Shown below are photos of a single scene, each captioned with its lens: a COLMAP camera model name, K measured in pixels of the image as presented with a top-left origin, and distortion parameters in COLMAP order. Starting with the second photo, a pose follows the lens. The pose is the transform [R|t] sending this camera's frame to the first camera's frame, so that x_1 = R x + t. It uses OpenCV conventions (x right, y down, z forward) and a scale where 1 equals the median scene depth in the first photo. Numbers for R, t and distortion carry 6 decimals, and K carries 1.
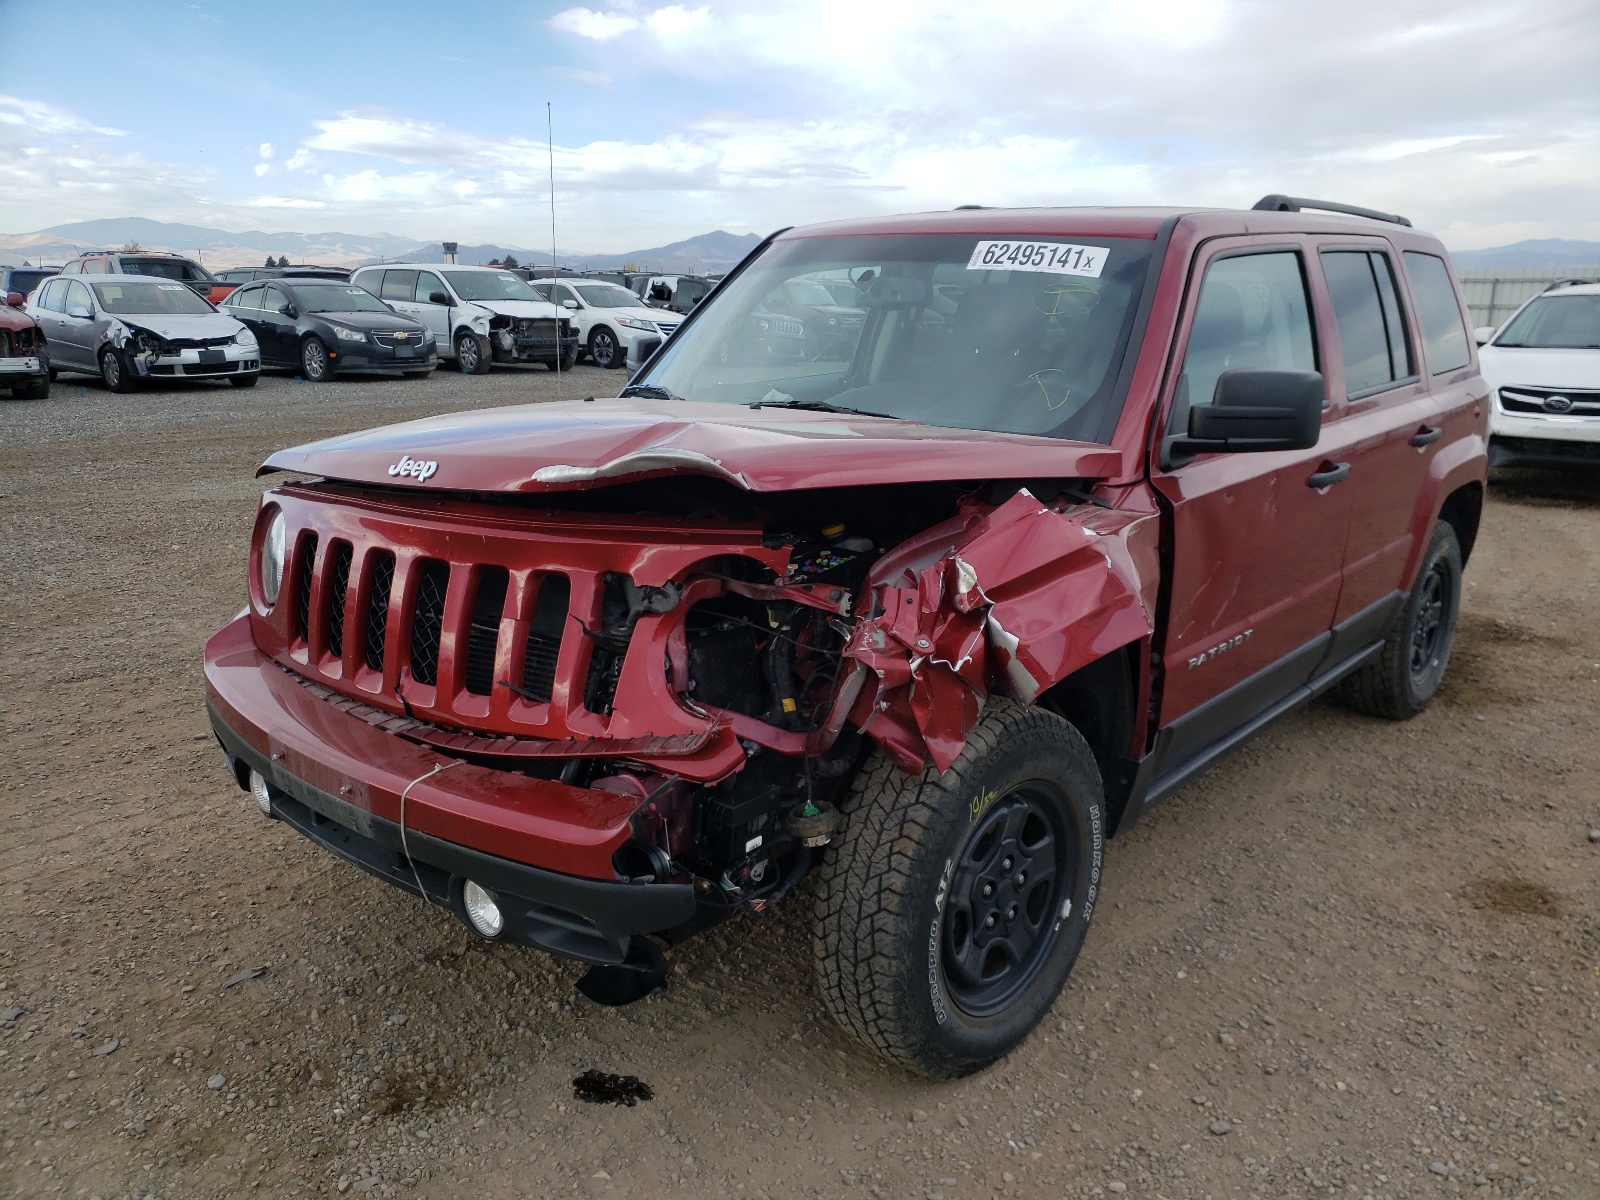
lens RADIAL K [[1240.4, 0, 800.0], [0, 1240.4, 600.0], [0, 0, 1]] dist [0.004392, 0.003463]
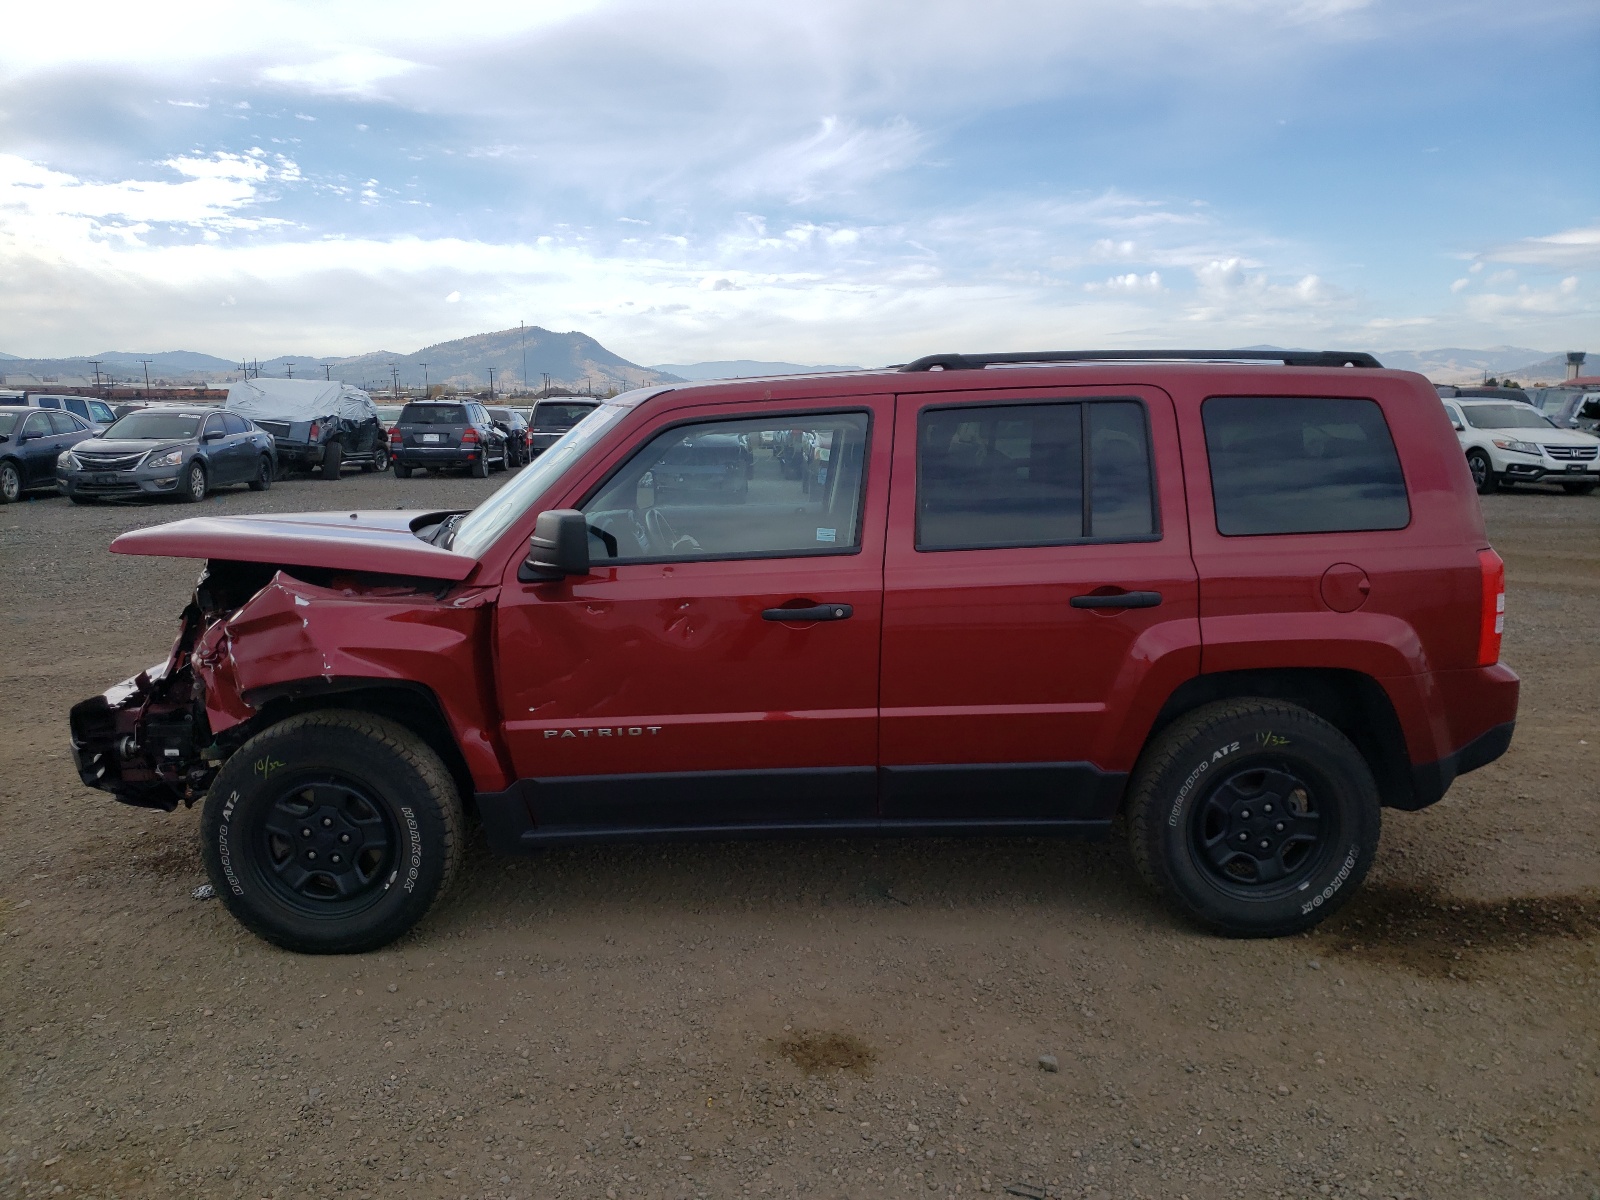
lens RADIAL K [[1240.4, 0, 800.0], [0, 1240.4, 600.0], [0, 0, 1]] dist [0.004392, 0.003463]
pose [[0.669560, 0.096400, -0.736476, 0.183355], [-0.162991, 0.986443, -0.019063, -0.013201], [0.724654, 0.132803, 0.676195, 0.040583]]
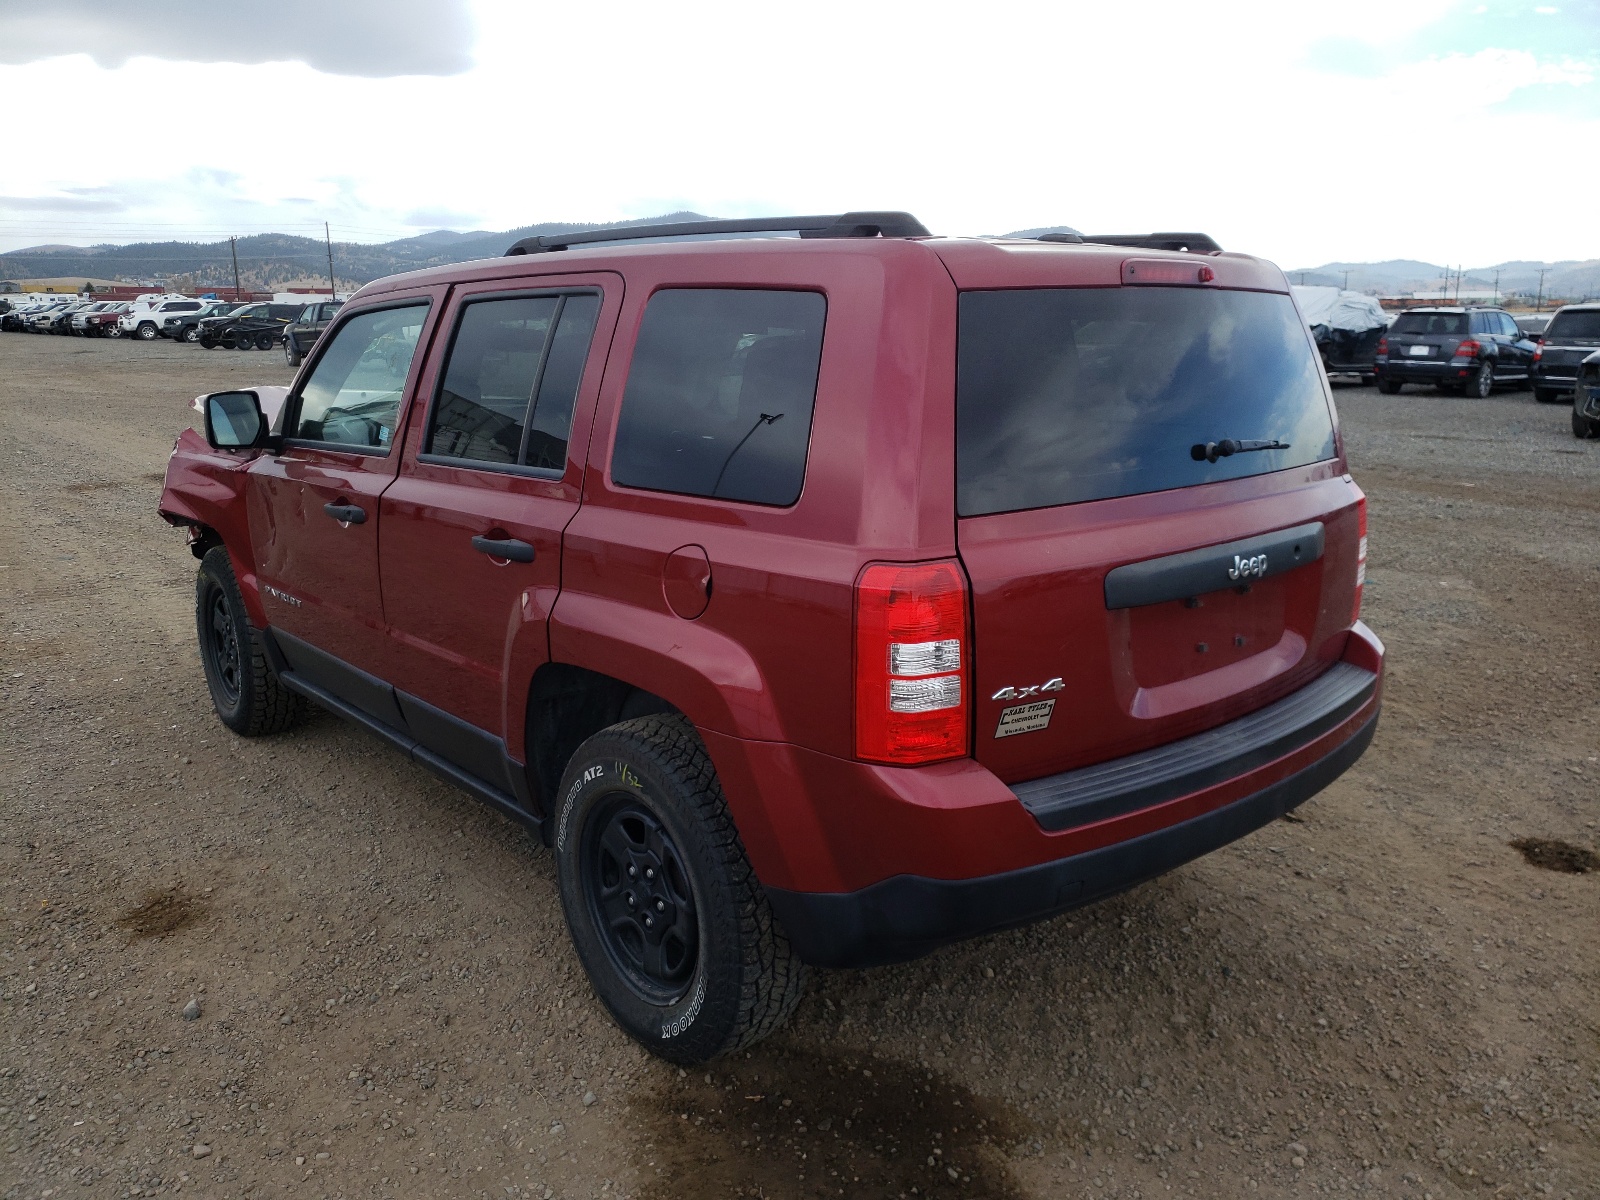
lens RADIAL K [[1235.9, 0, 798.1], [0, 1235.9, 571.0], [0, 0, 1]] dist [0.013509, 0.004280]
pose [[-0.147019, 0.182369, -0.972176, 0.213154], [-0.239468, 0.947056, 0.213870, -0.055569], [0.959709, 0.264248, -0.095564, 0.222386]]
